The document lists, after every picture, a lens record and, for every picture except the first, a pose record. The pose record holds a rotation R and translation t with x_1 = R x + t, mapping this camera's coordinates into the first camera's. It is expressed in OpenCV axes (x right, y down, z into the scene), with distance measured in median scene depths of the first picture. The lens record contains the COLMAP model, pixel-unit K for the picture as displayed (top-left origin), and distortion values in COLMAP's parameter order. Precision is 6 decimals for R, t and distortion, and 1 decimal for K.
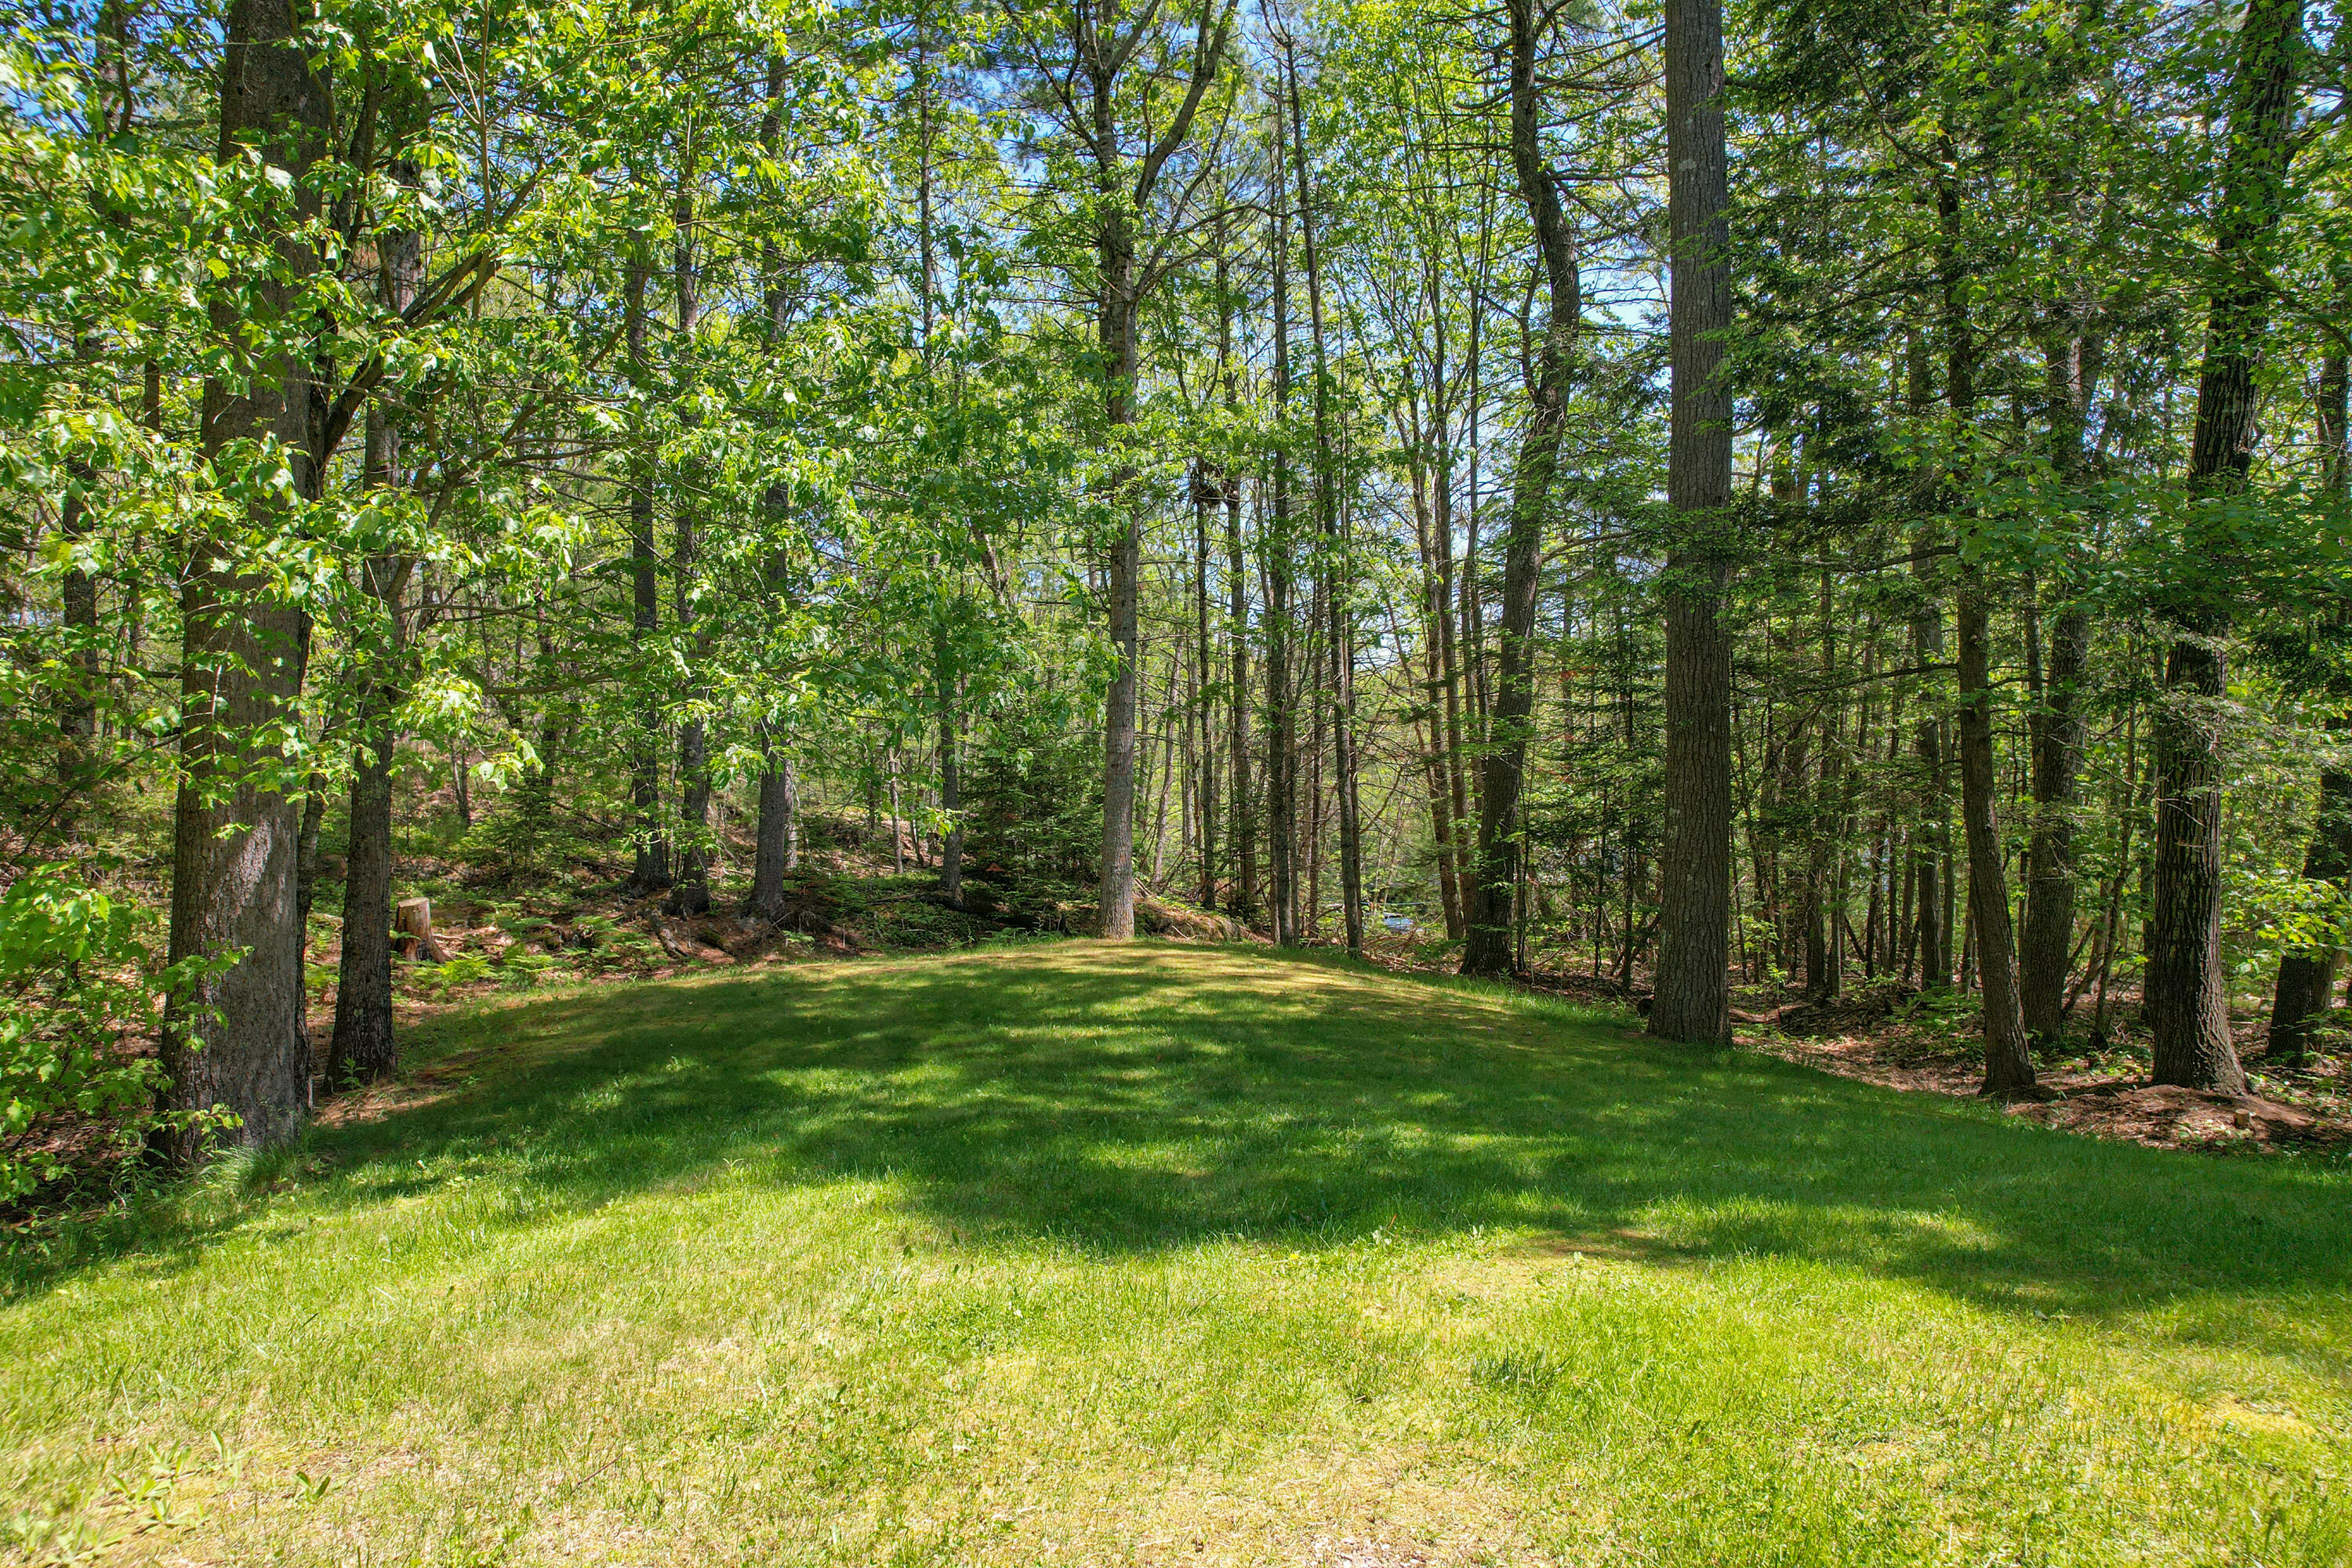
lens RADIAL K [[1507.9, 0, 1171.0], [0, 1507.9, 790.4], [0, 0, 1]] dist [-0.073656, 0.058447]
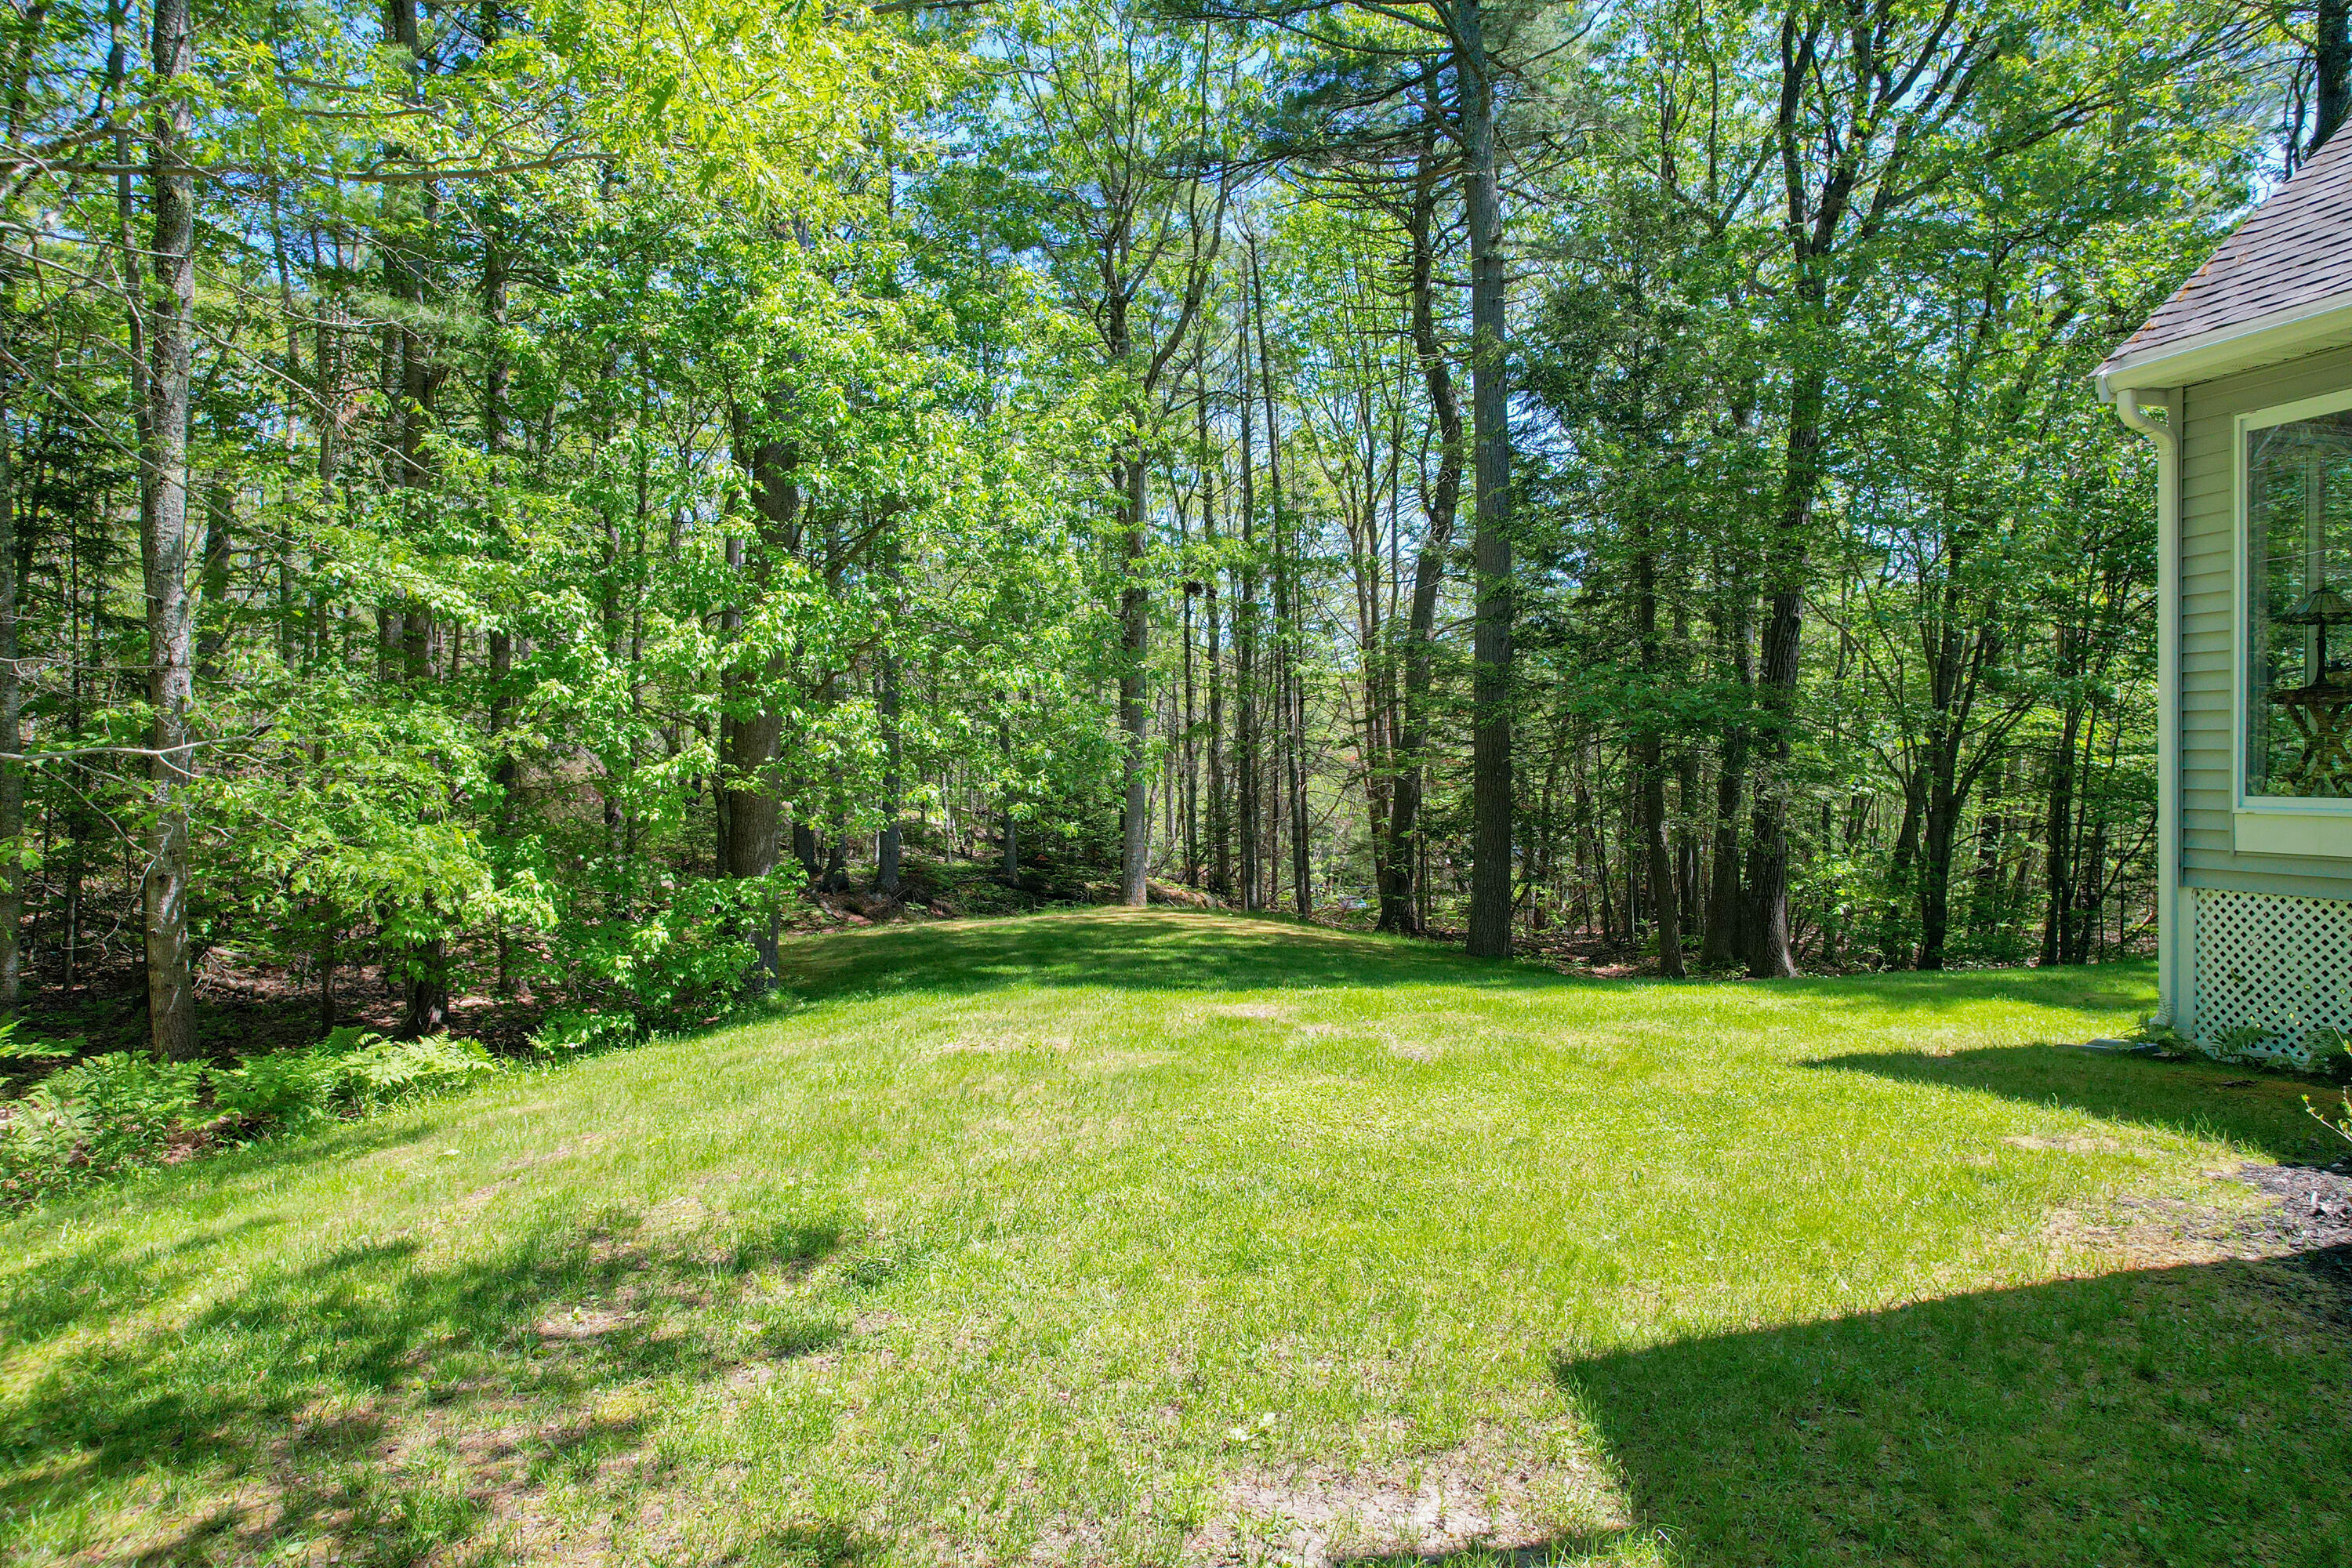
lens RADIAL K [[1507.9, 0, 1178.9], [0, 1507.9, 760.9], [0, 0, 1]] dist [-0.073656, 0.058447]
pose [[0.999663, -0.003622, 0.025700, -0.023441], [0.003900, 0.999934, -0.010795, -0.019305], [-0.025659, 0.010892, 0.999611, -0.342486]]
